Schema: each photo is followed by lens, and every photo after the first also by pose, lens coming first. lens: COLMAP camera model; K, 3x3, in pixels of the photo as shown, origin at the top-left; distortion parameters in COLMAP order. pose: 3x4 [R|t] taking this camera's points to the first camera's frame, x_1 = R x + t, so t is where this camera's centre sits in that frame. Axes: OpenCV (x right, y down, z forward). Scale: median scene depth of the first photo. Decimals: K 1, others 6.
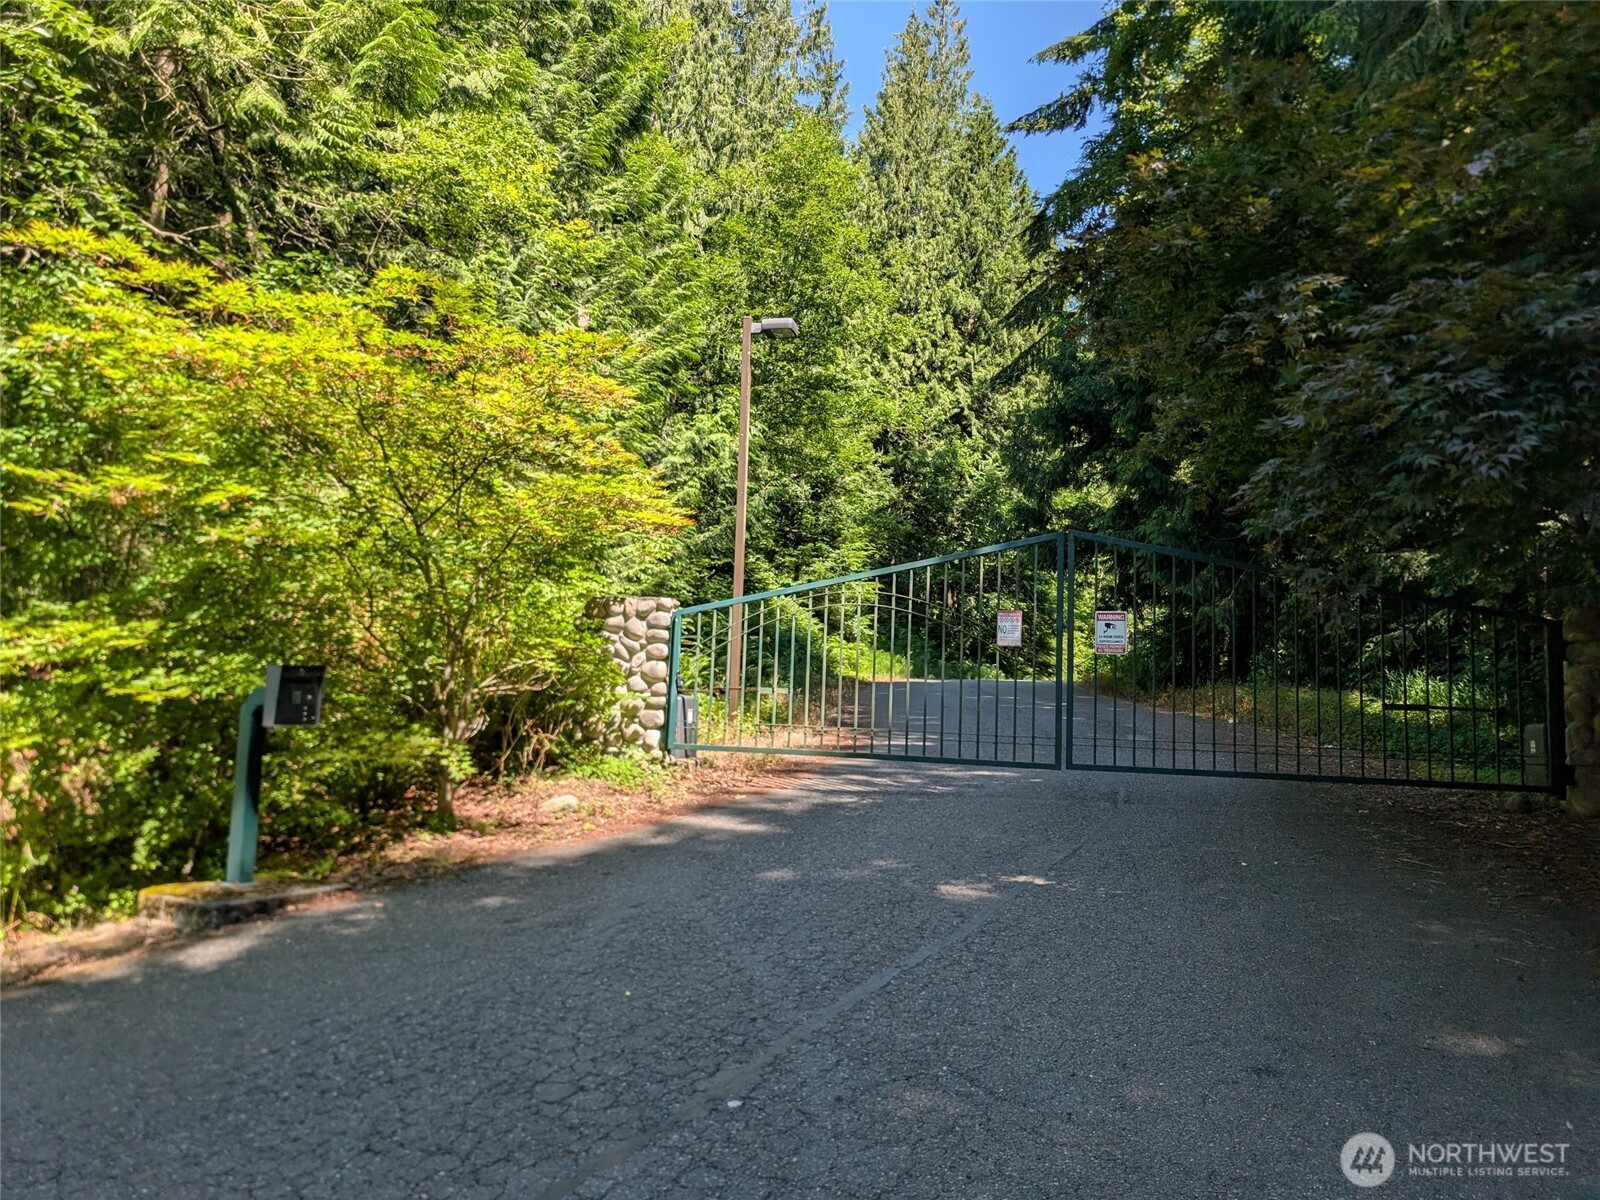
lens RADIAL K [[1135.3, 0, 812.7], [0, 1135.3, 590.4], [0, 0, 1]] dist [0.029903, -0.013033]
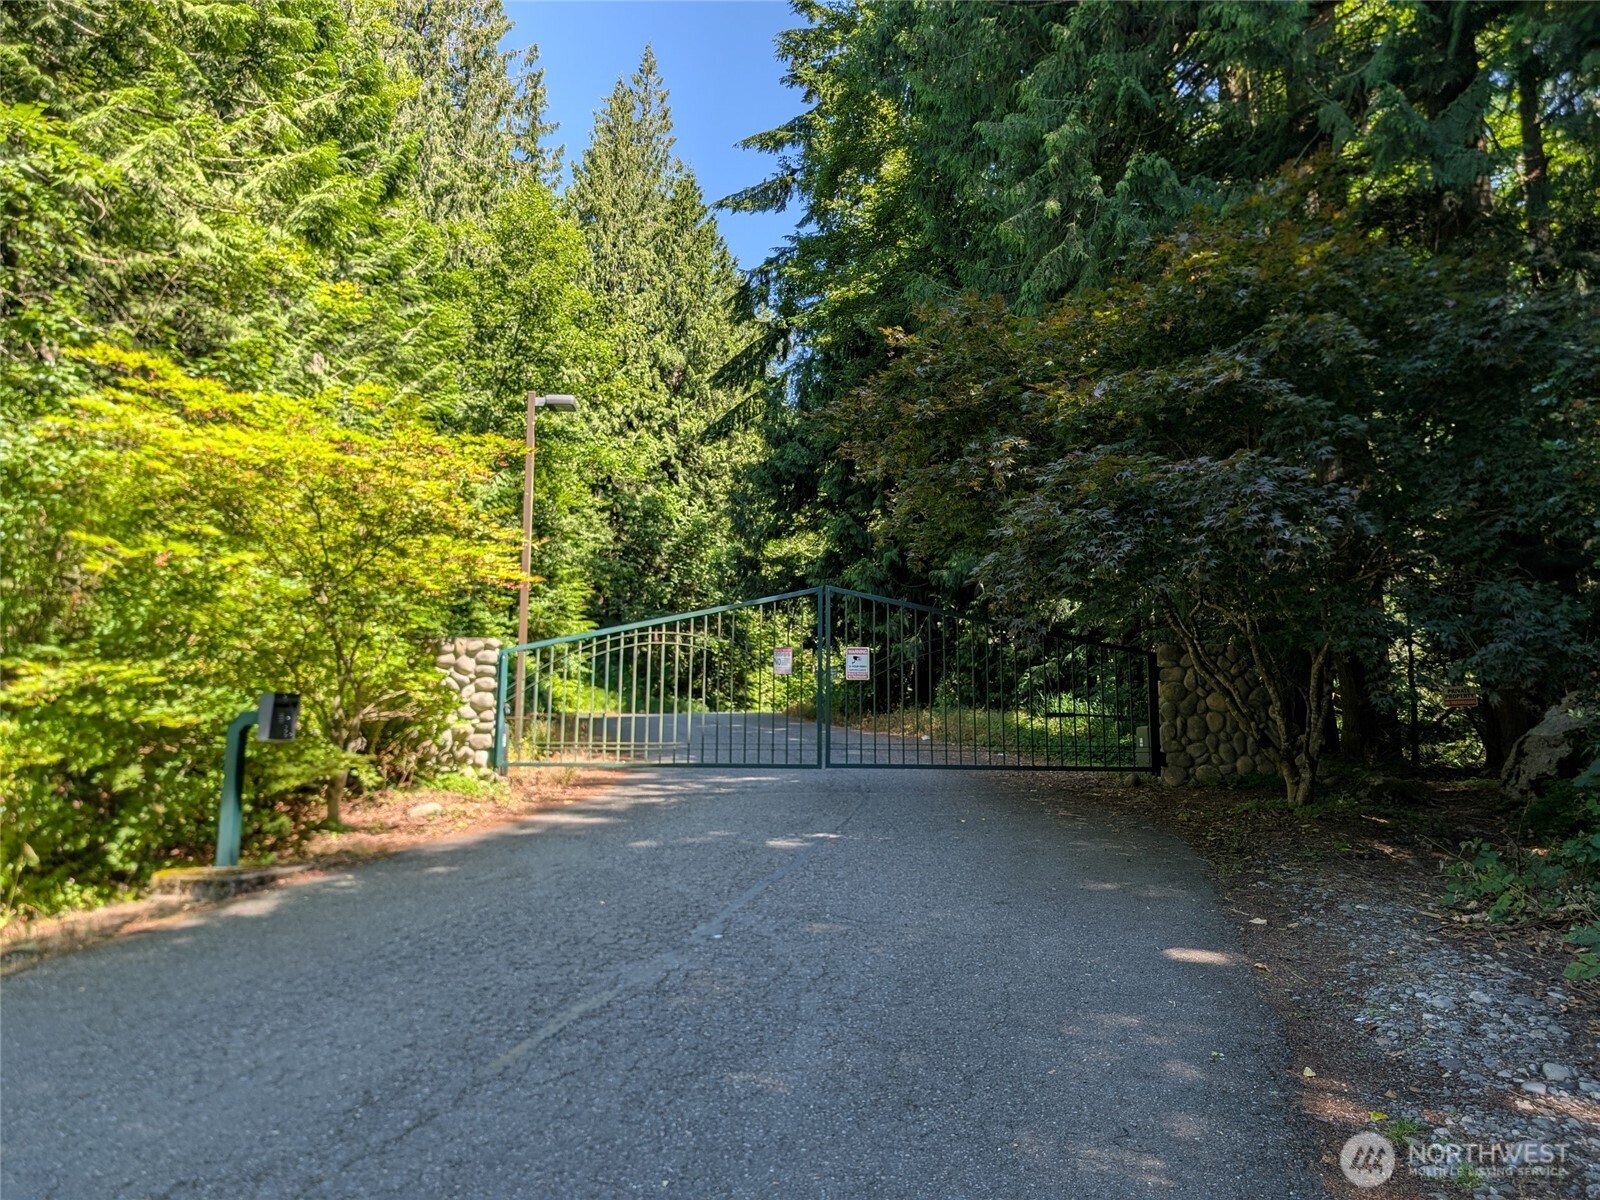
lens RADIAL K [[1135.3, 0, 788.0], [0, 1135.3, 593.7], [0, 0, 1]] dist [0.029903, -0.013033]
pose [[0.967948, 0.006206, 0.251074, -0.042105], [0.001523, 0.999531, -0.030581, -0.001125], [-0.251146, 0.029983, 0.967485, -0.073238]]
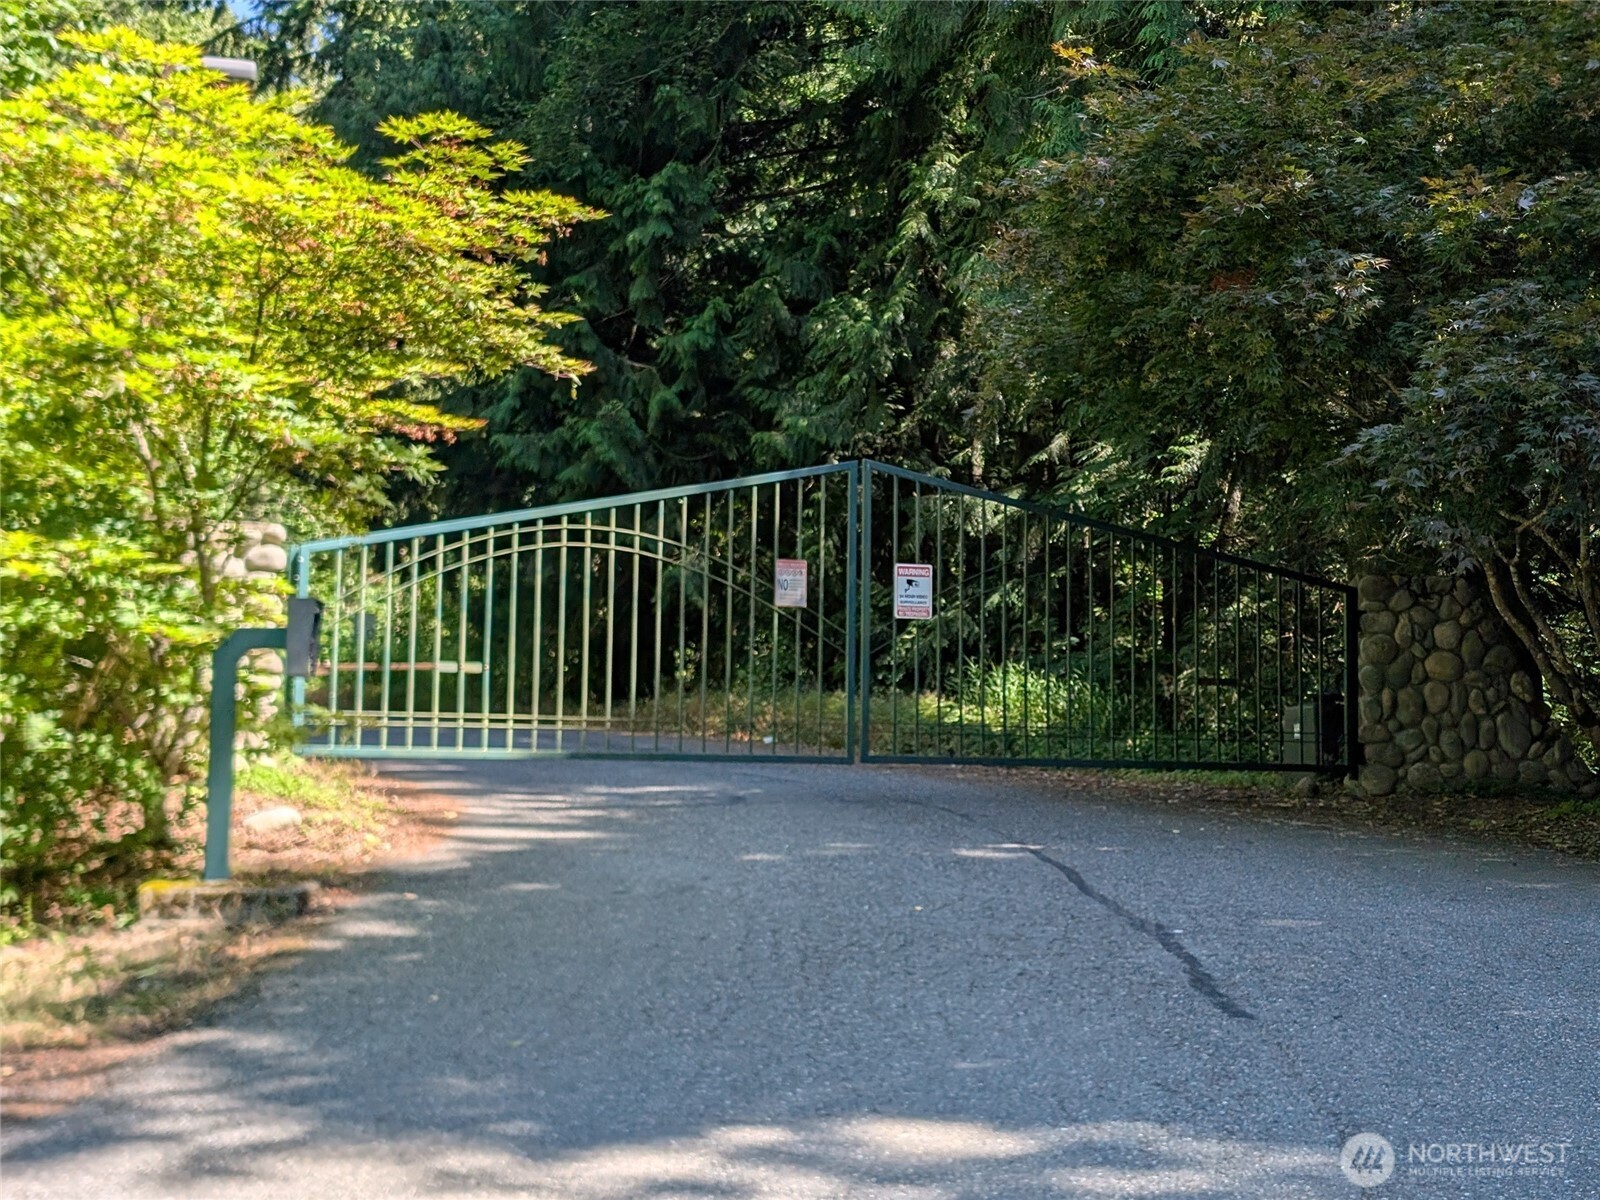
lens RADIAL K [[2481.5, 0, 792.6], [0, 2481.5, 604.1], [0, 0, 1]] dist [0.047444, 0.000000]
pose [[0.848305, 0.018860, 0.529172, -0.205546], [-0.033892, 0.999250, 0.018716, 0.004741], [-0.528422, -0.033812, 0.848308, -0.118348]]
